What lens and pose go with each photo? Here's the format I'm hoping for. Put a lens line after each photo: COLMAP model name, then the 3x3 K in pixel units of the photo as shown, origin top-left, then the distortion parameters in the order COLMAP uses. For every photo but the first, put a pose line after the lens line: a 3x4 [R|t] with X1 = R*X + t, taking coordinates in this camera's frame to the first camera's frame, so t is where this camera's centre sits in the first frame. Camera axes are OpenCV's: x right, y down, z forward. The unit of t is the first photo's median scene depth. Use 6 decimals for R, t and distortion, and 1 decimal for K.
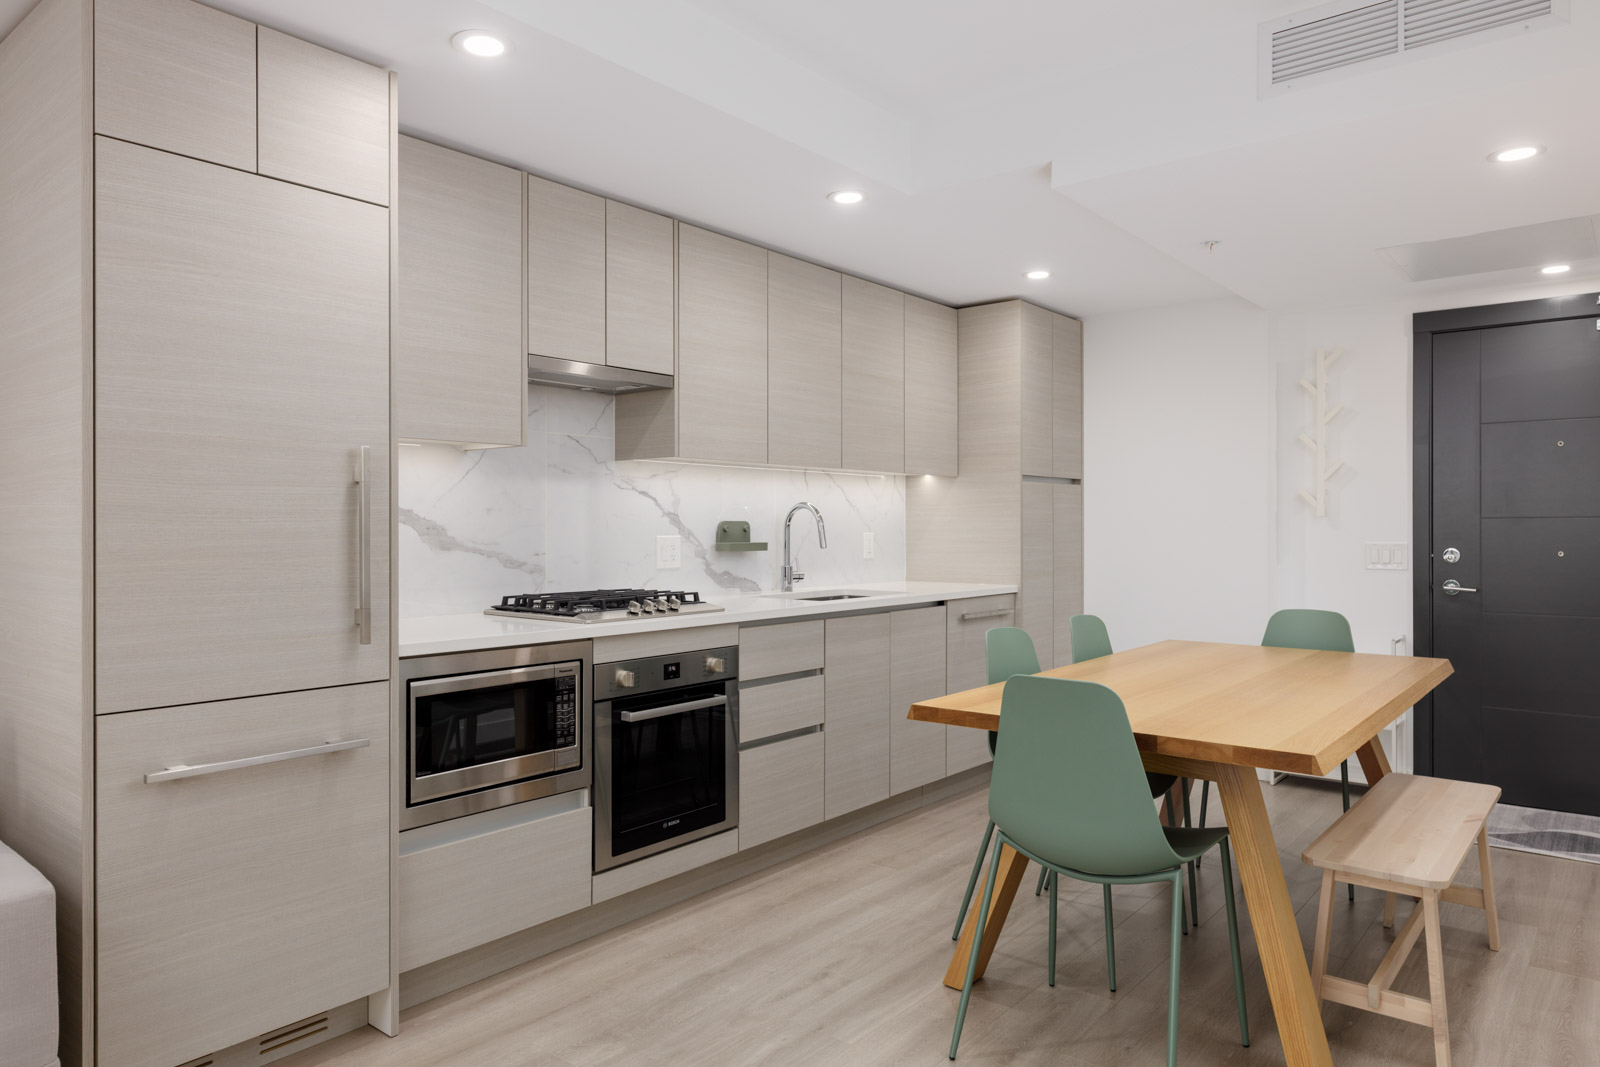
lens RADIAL K [[1027.5, 0, 800.0], [0, 1027.5, 533.5], [0, 0, 1]] dist [0.002018, 0.001390]
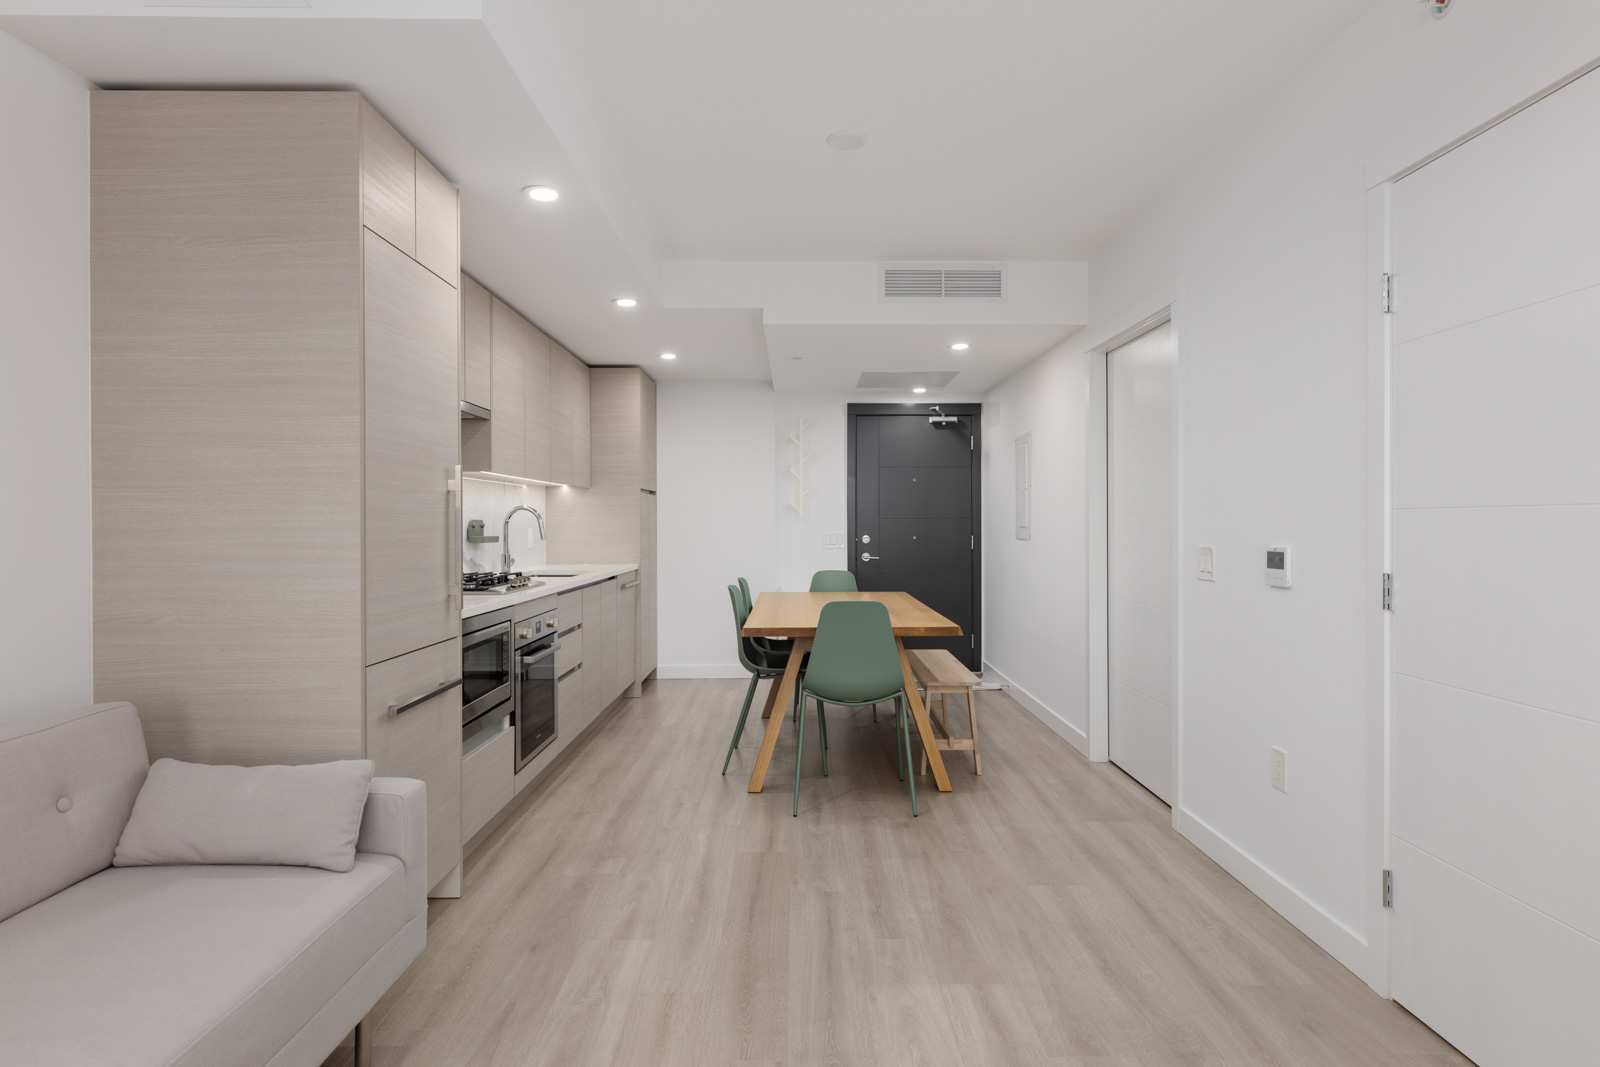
lens RADIAL K [[869.4, 0, 800.0], [0, 869.4, 533.5], [0, 0, 1]] dist [0.000867, 0.000088]
pose [[0.765902, -0.008011, 0.642908, -0.587499], [0.005776, 0.999968, 0.005580, 0.002427], [-0.642932, -0.000560, 0.765923, -0.128485]]
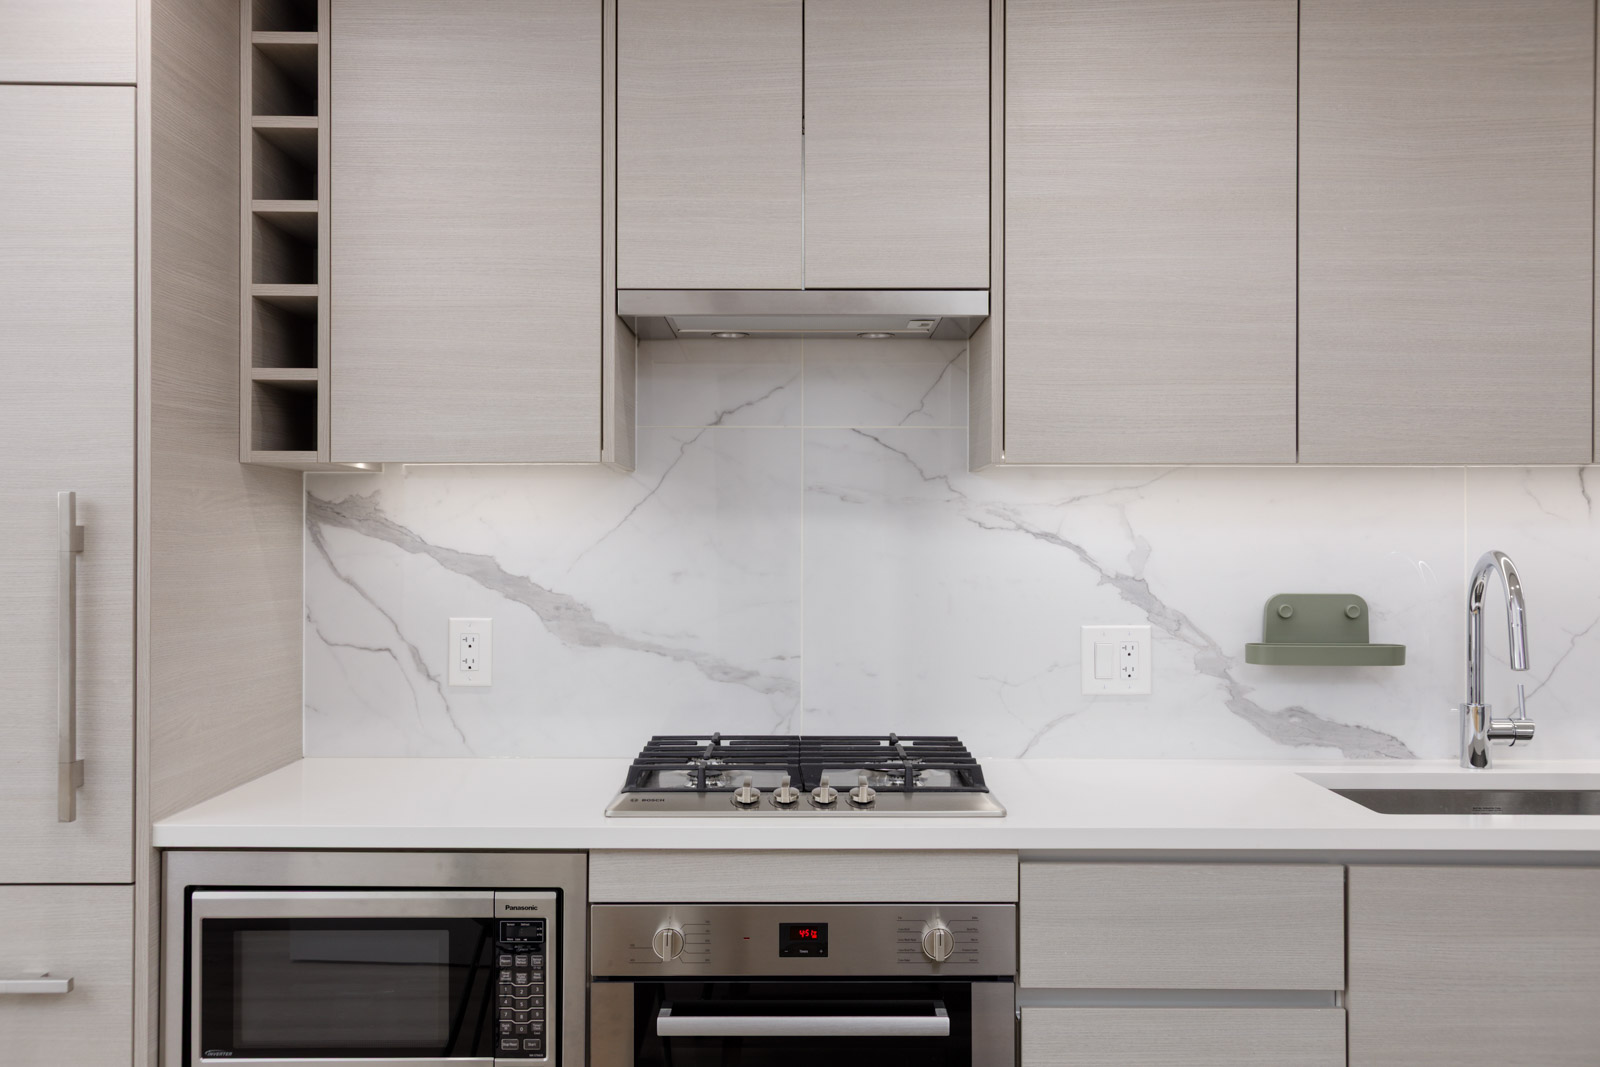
lens RADIAL K [[1513.6, 0, 800.0], [0, 1513.6, 533.5], [0, 0, 1]] dist [0.005374, -0.008507]
pose [[0.634851, -0.003028, -0.772629, 0.377479], [-0.006265, 0.999939, -0.009067, -0.039067], [0.772609, 0.010597, 0.634793, 0.542168]]
